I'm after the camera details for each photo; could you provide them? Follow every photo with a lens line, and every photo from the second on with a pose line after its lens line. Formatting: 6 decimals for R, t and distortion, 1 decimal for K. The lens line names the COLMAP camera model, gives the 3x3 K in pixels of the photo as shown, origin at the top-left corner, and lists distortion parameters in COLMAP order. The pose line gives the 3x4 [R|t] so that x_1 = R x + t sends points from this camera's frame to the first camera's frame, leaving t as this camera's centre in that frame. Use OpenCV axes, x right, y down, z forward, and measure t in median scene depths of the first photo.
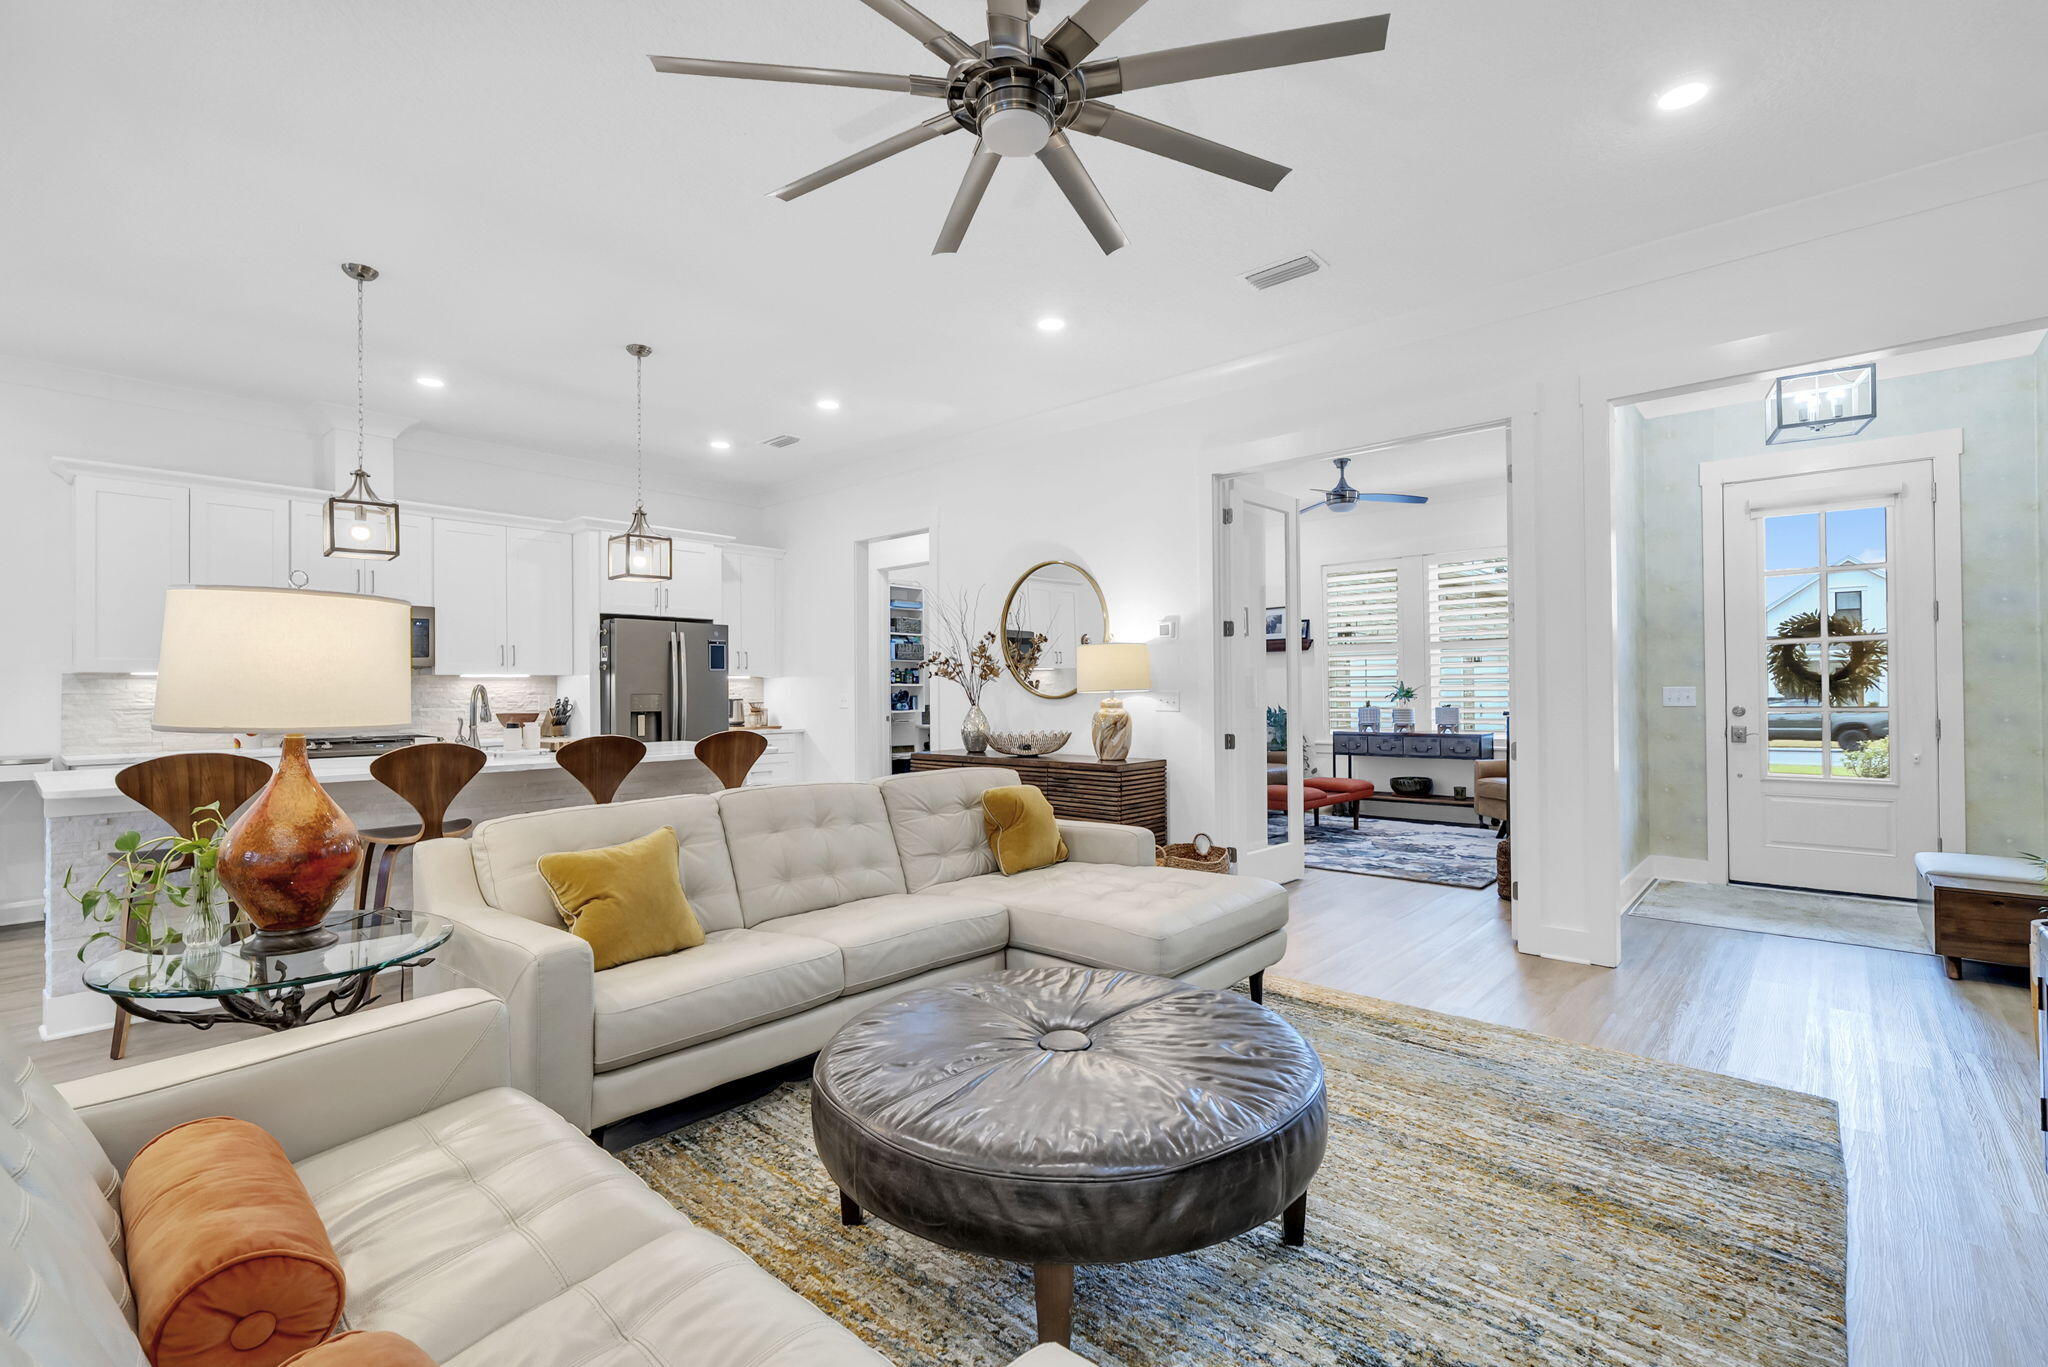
lens RADIAL K [[906.7, 0, 1024.0], [0, 906.7, 683.5], [0, 0, 1]] dist [0.001889, 0.000131]
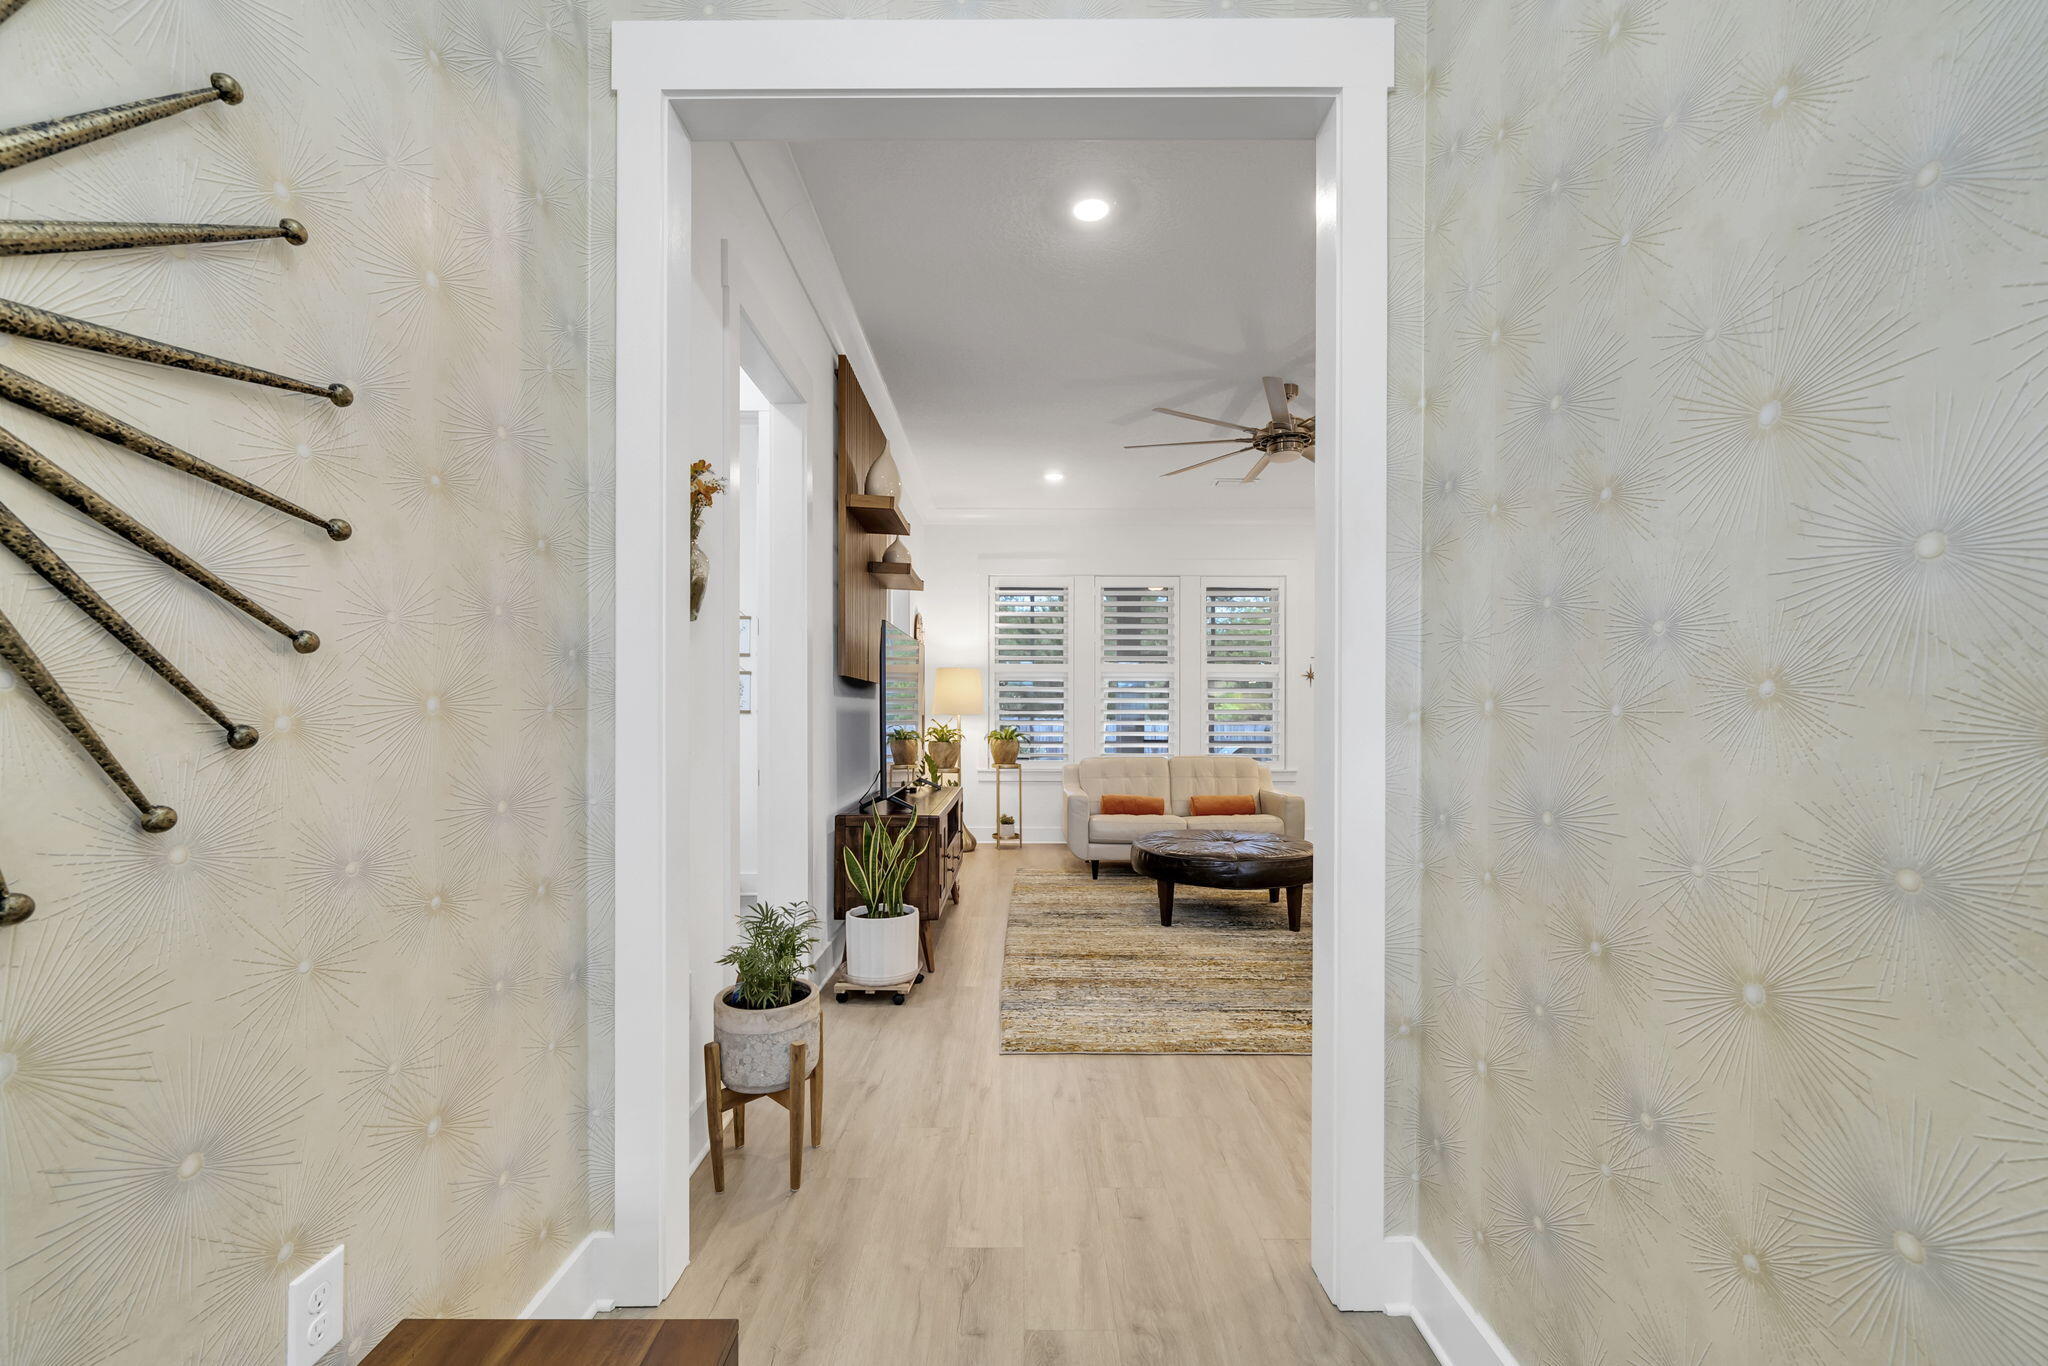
lens RADIAL K [[829.0, 0, 1024.1], [0, 829.0, 710.8], [0, 0, 1]] dist [0.000379, 0.000017]
pose [[-0.744890, 0.005072, -0.667167, 1.155015], [0.009635, 0.999949, -0.003156, 0.005616], [0.667117, -0.008779, -0.744901, 1.329790]]
